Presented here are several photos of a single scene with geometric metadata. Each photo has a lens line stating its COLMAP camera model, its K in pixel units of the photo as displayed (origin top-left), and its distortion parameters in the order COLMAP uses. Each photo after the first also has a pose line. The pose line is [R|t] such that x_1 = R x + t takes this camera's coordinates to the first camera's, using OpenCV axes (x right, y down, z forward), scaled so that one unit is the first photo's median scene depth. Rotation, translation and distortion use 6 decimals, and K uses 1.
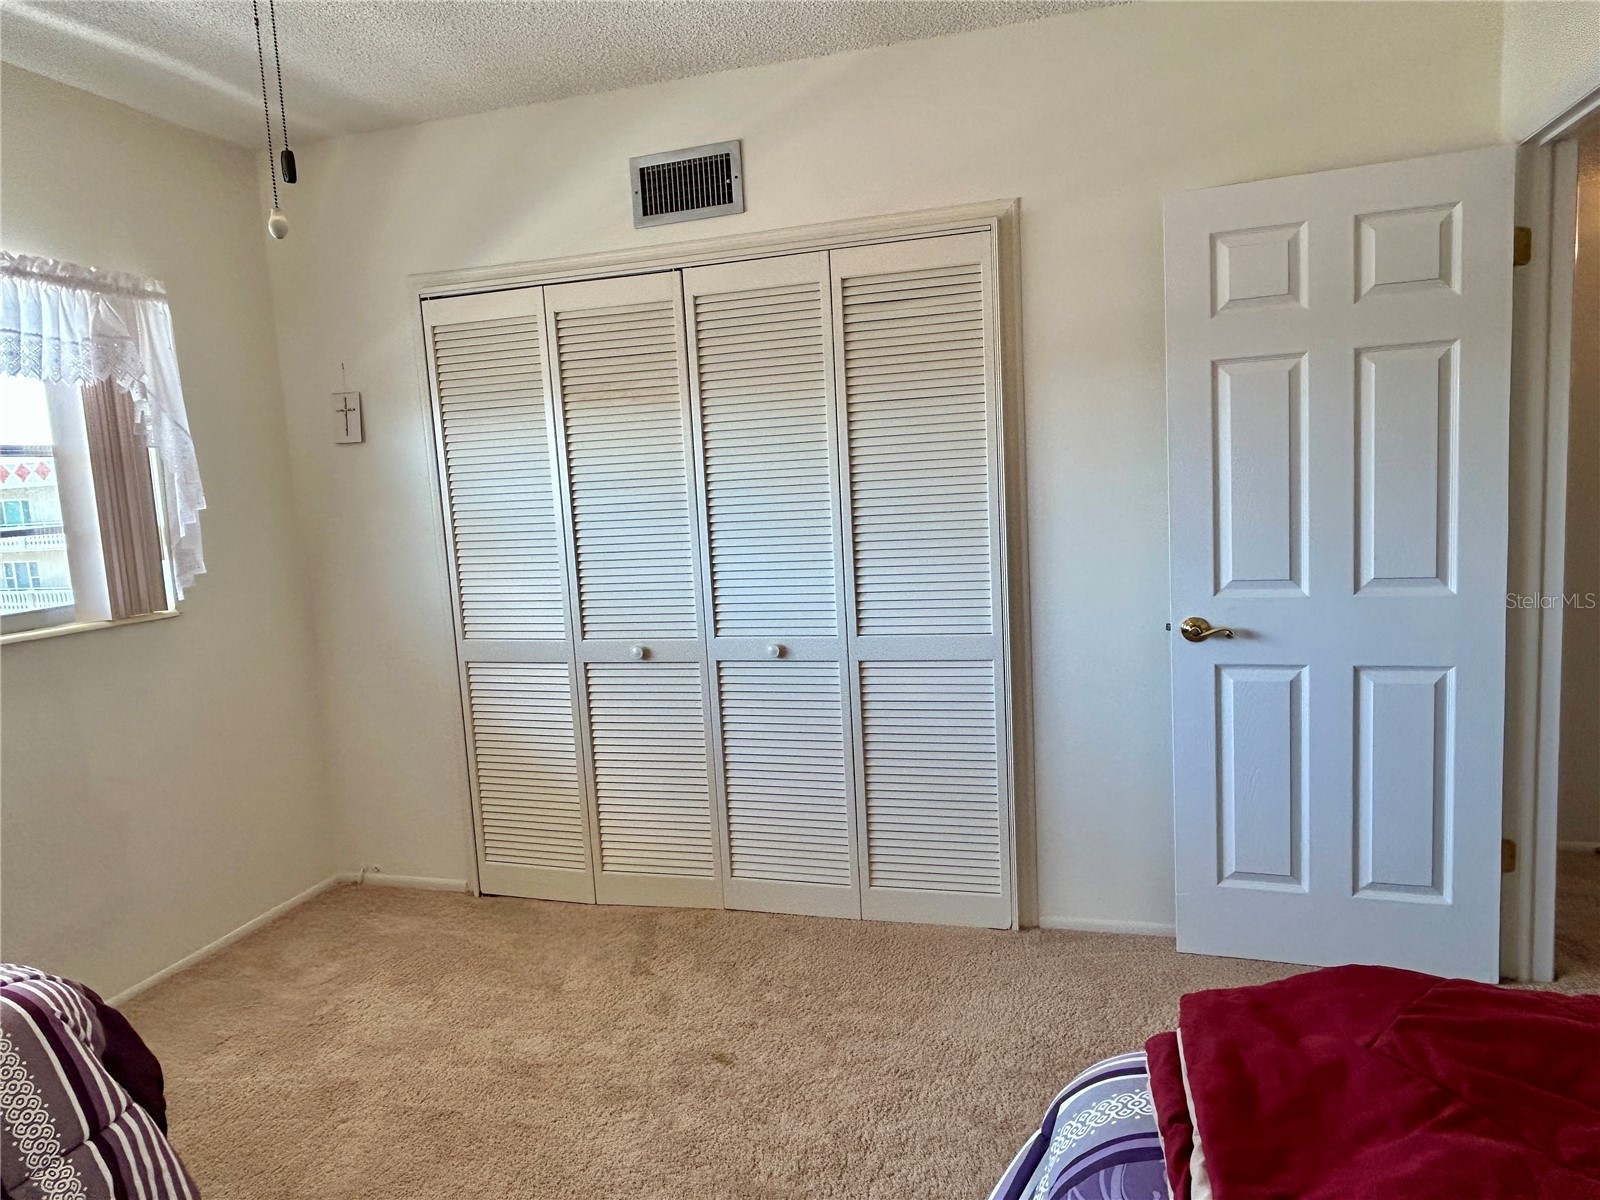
lens RADIAL K [[1086.8, 0, 793.4], [0, 1086.8, 598.9], [0, 0, 1]] dist [-0.017032, 0.000421]
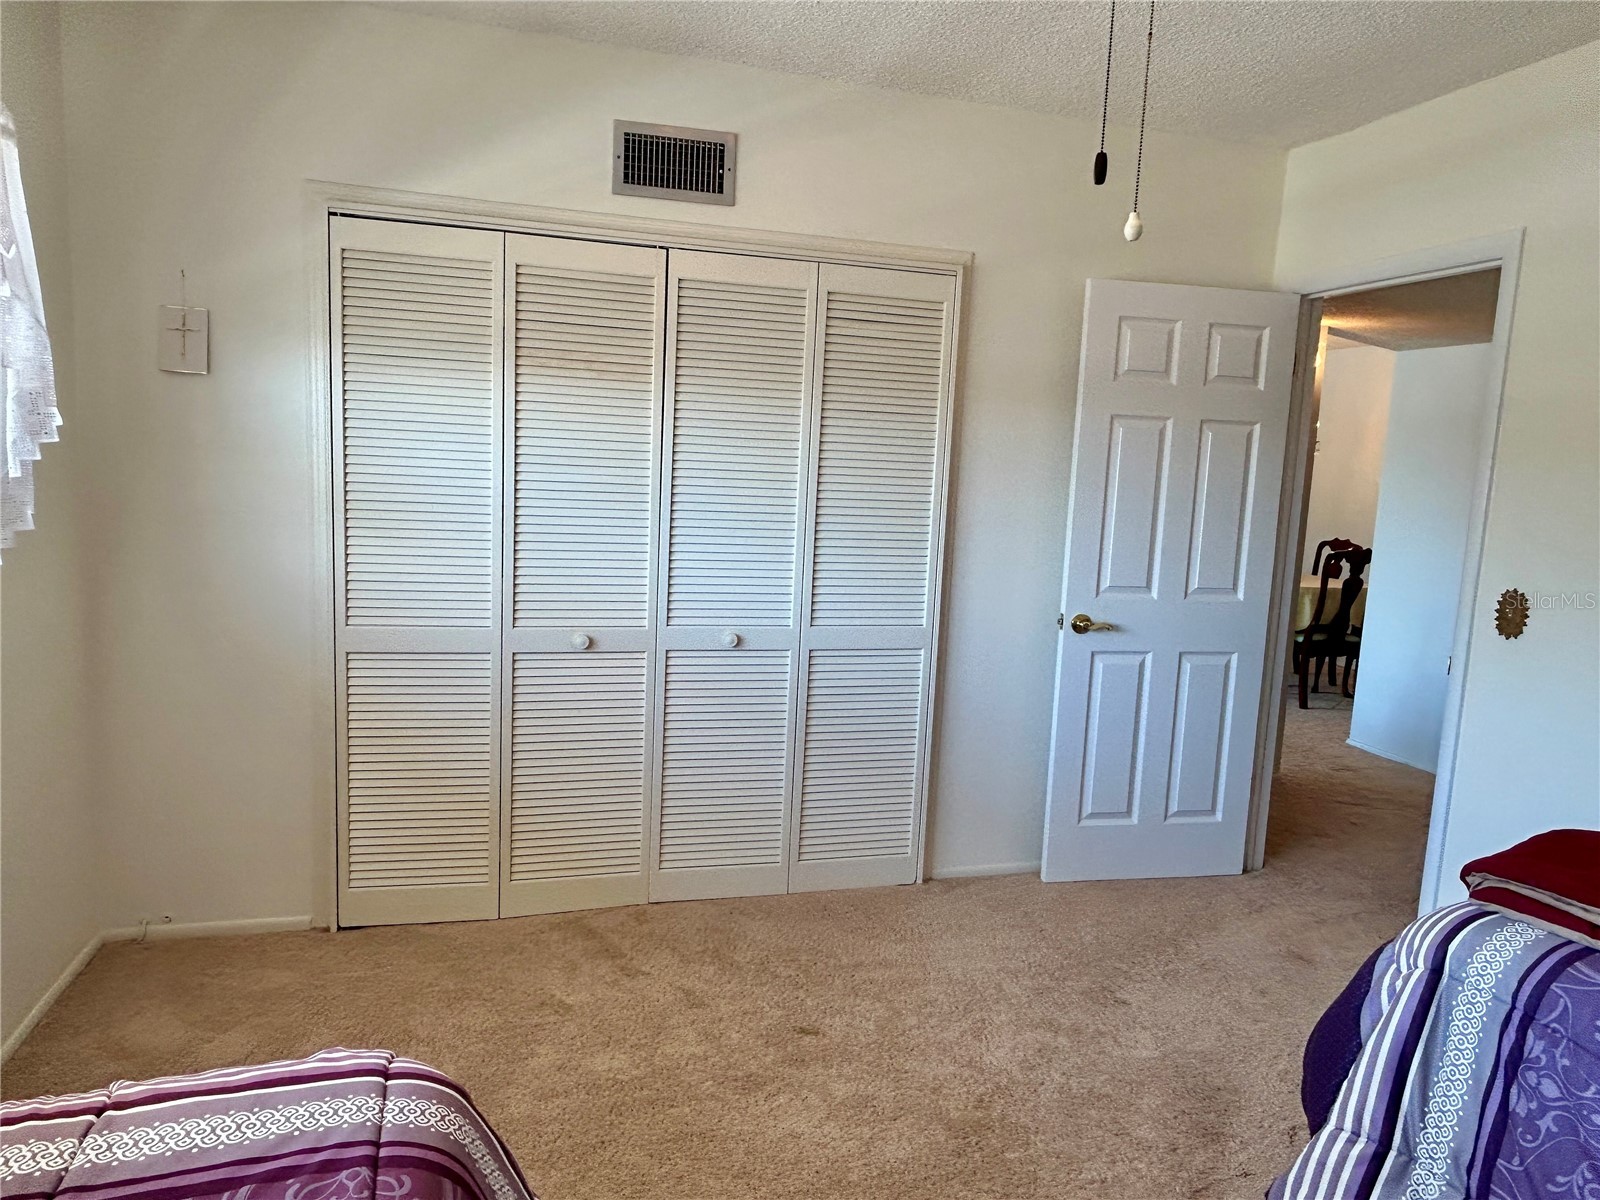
lens RADIAL K [[1086.8, 0, 791.9], [0, 1086.8, 600.9], [0, 0, 1]] dist [-0.017032, 0.000421]
pose [[0.826182, 0.023568, 0.562910, -0.552461], [-0.027017, 0.999633, -0.002199, 0.011967], [-0.562755, -0.013391, 0.826515, 0.127525]]
